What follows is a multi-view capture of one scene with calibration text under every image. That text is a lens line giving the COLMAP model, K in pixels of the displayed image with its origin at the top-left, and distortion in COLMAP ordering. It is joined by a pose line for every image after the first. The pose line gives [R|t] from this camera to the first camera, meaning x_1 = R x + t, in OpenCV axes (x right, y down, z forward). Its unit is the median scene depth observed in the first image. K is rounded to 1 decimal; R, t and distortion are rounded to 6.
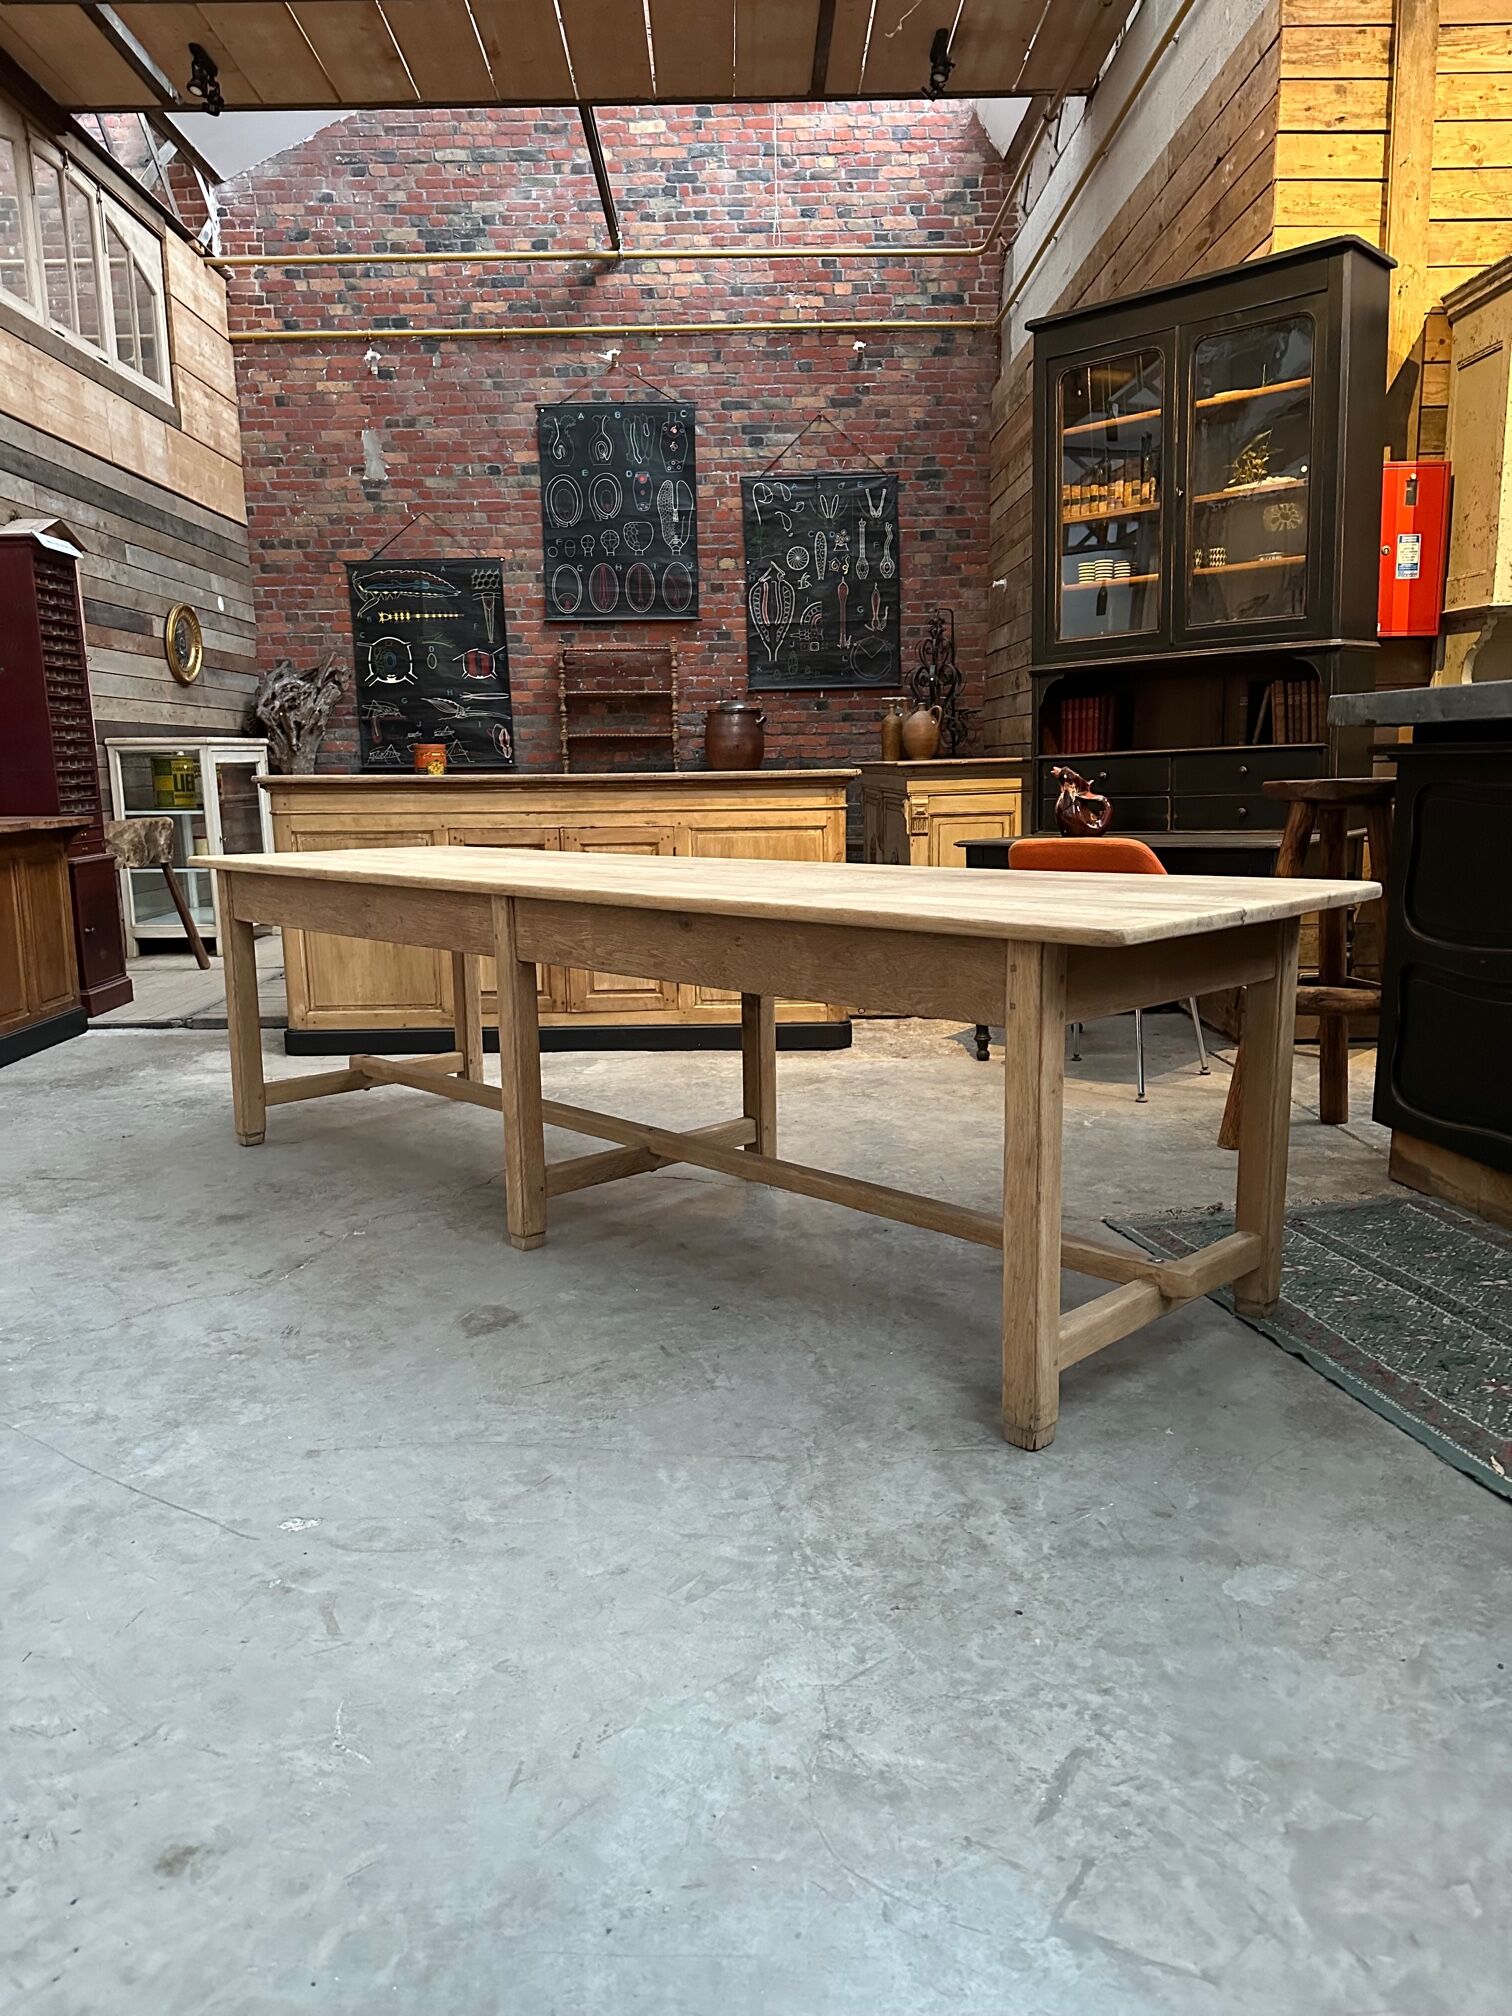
lens RADIAL K [[1412.5, 0, 740.8], [0, 1412.5, 1024.8], [0, 0, 1]] dist [0.027482, -0.034902]
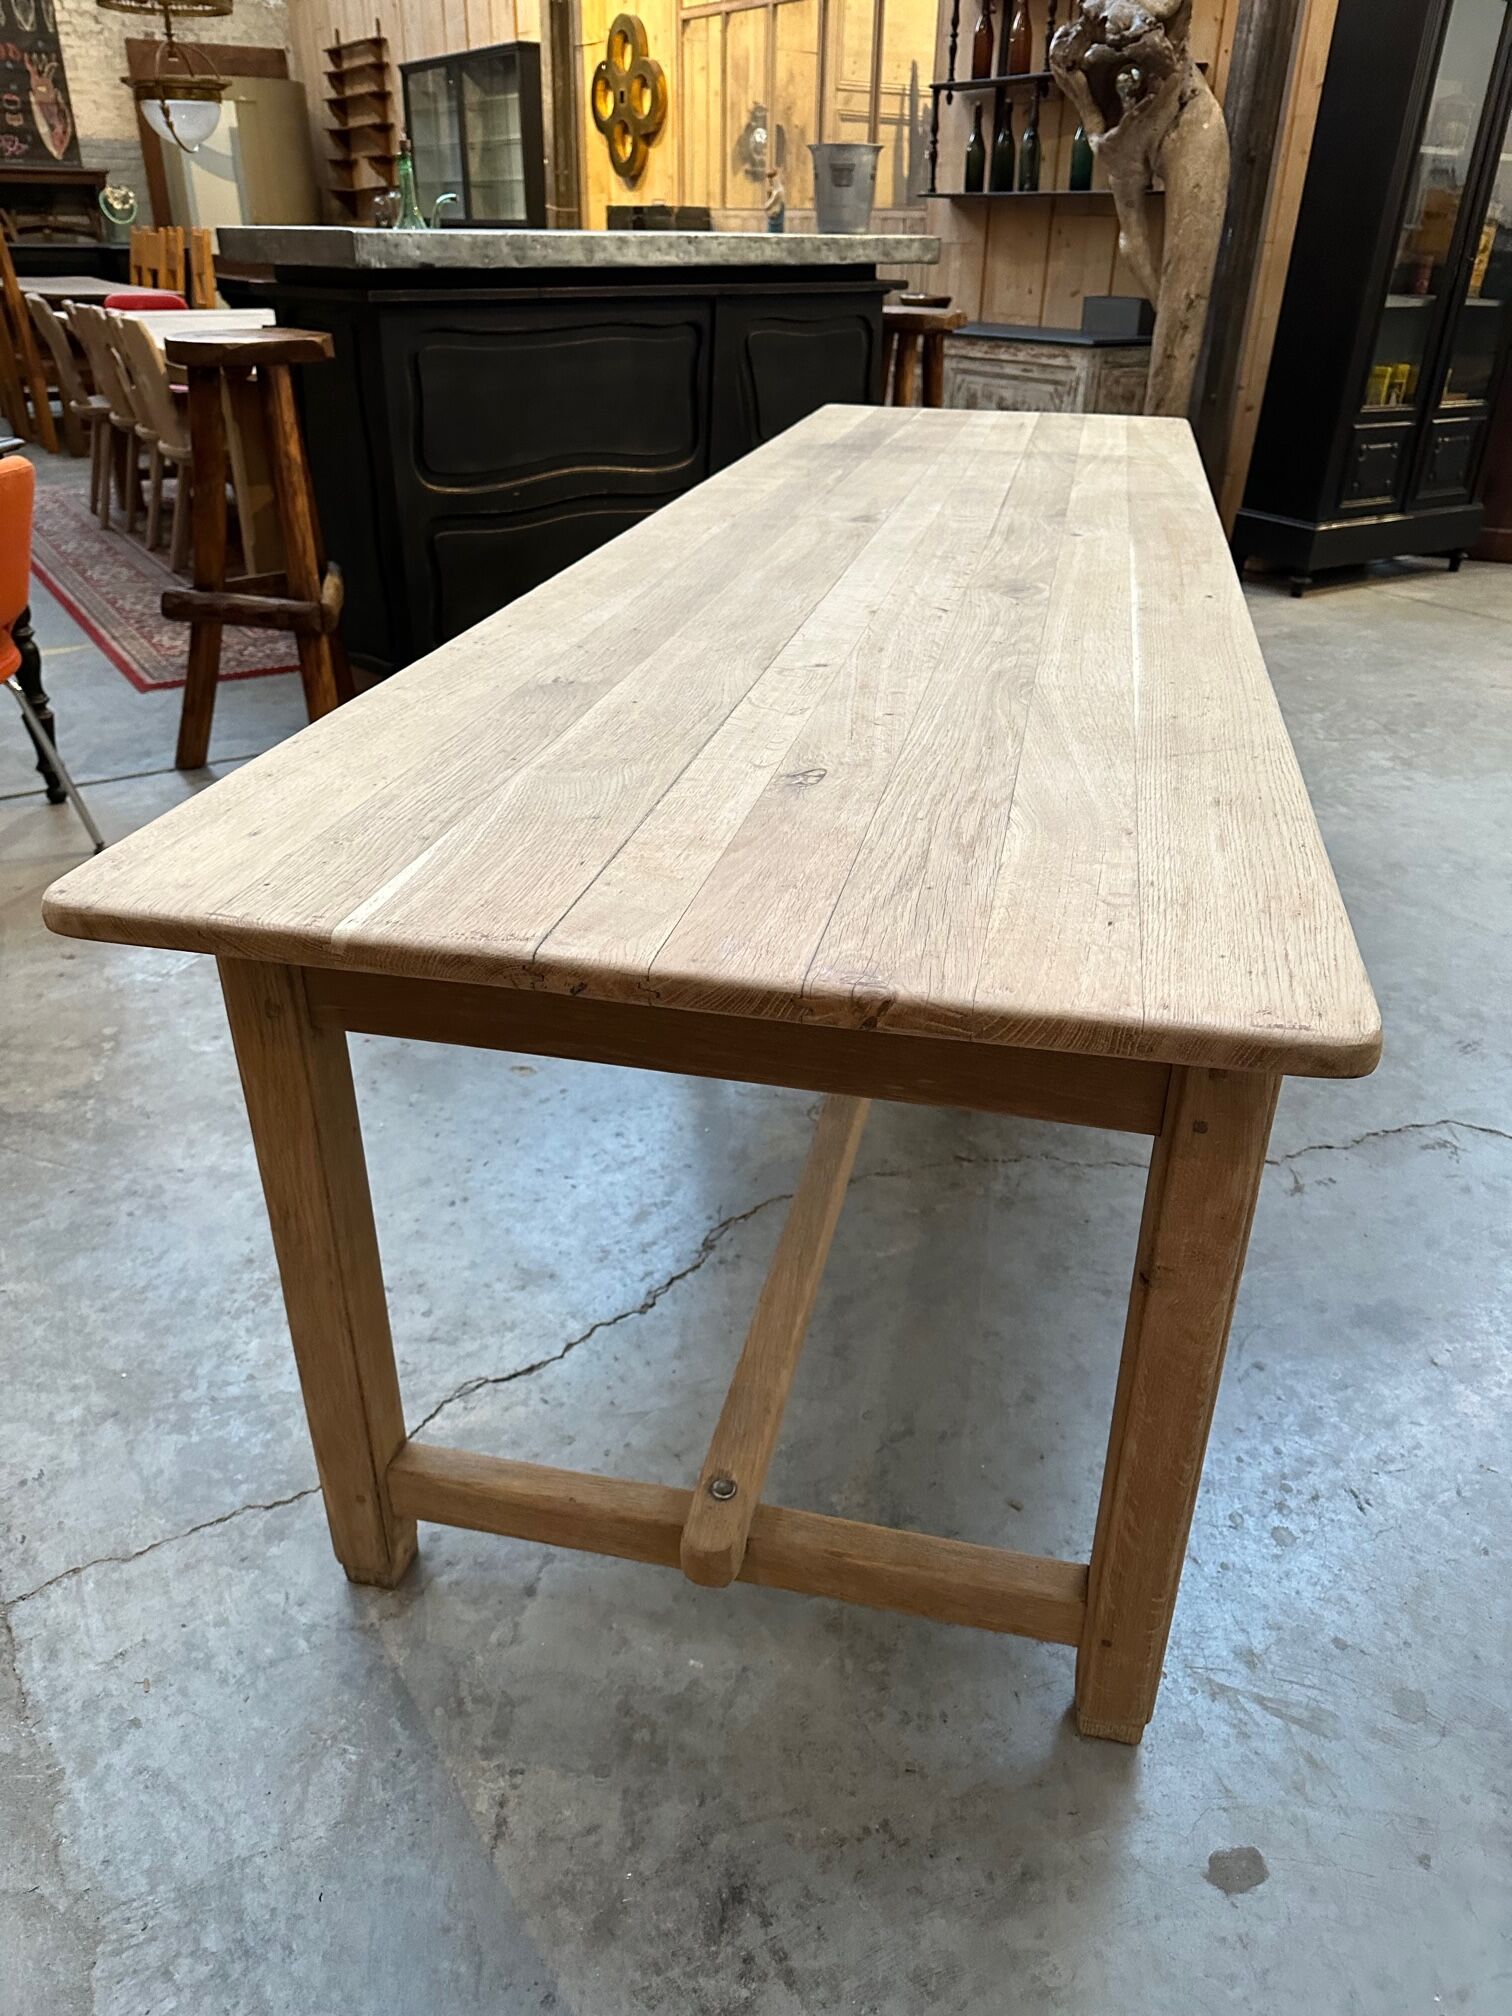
lens RADIAL K [[1412.5, 0, 751.7], [0, 1412.5, 1005.1], [0, 0, 1]] dist [0.027482, -0.034902]
pose [[-0.546224, -0.395749, 0.738256, -0.374642], [0.141381, 0.825150, 0.546935, -0.186460], [-0.825621, 0.403125, -0.394766, 0.890680]]
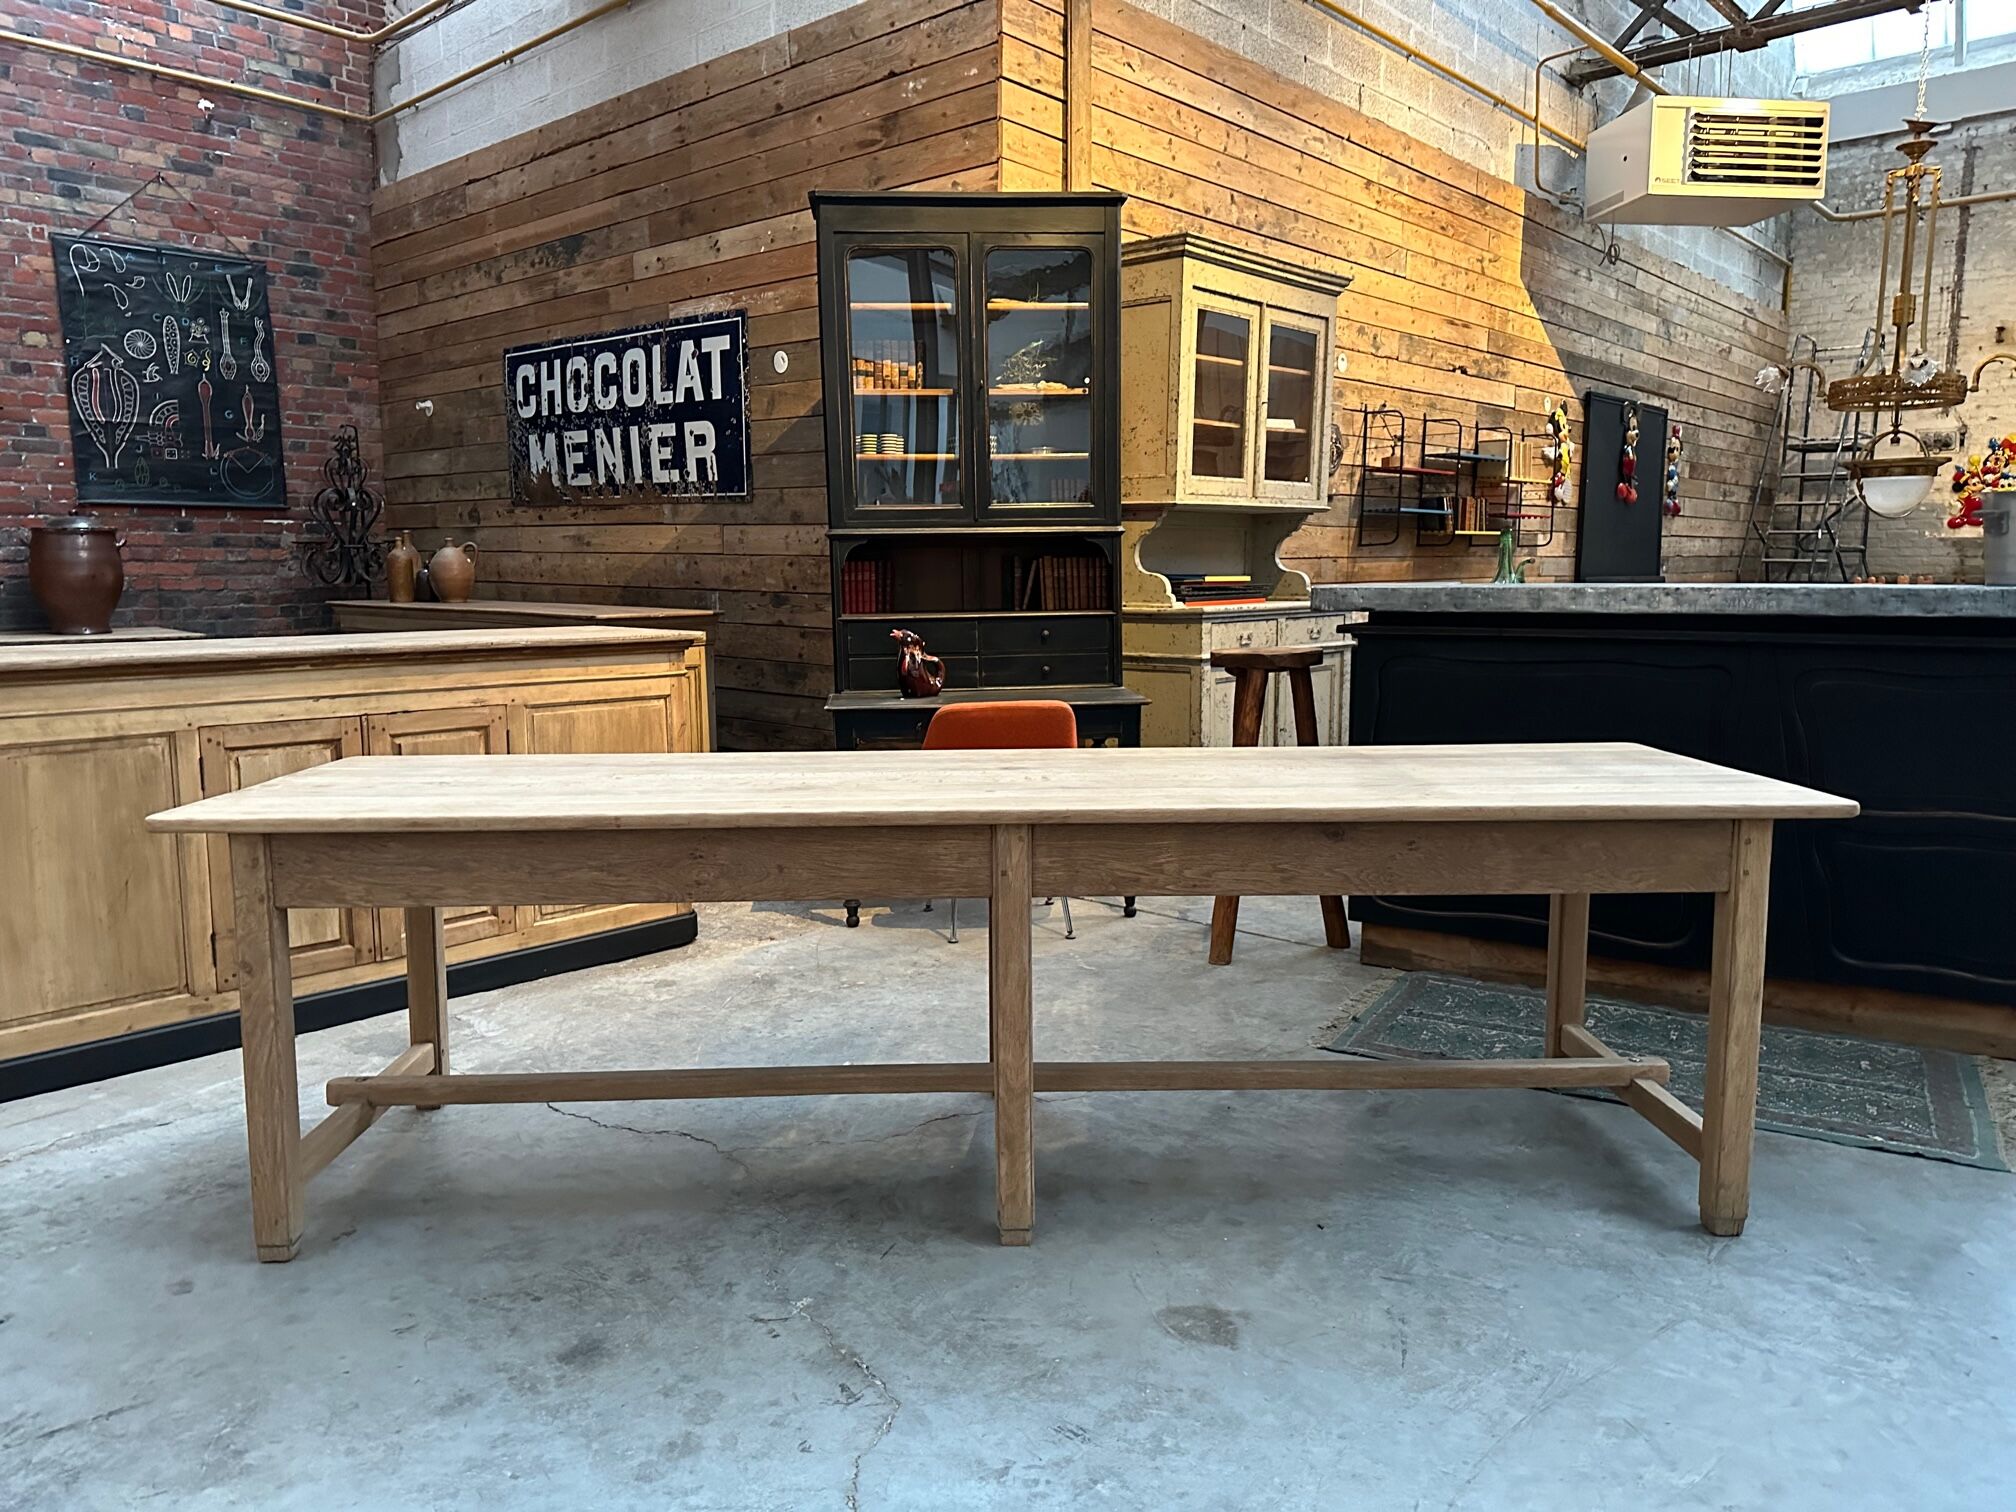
lens RADIAL K [[1412.5, 0, 988.7], [0, 1412.5, 739.3], [0, 0, 1]] dist [0.027482, -0.034902]
pose [[0.678909, -0.075062, 0.730375, -0.456259], [0.122464, 0.992402, -0.011844, -0.077977], [-0.723937, 0.097486, 0.682943, 0.247815]]
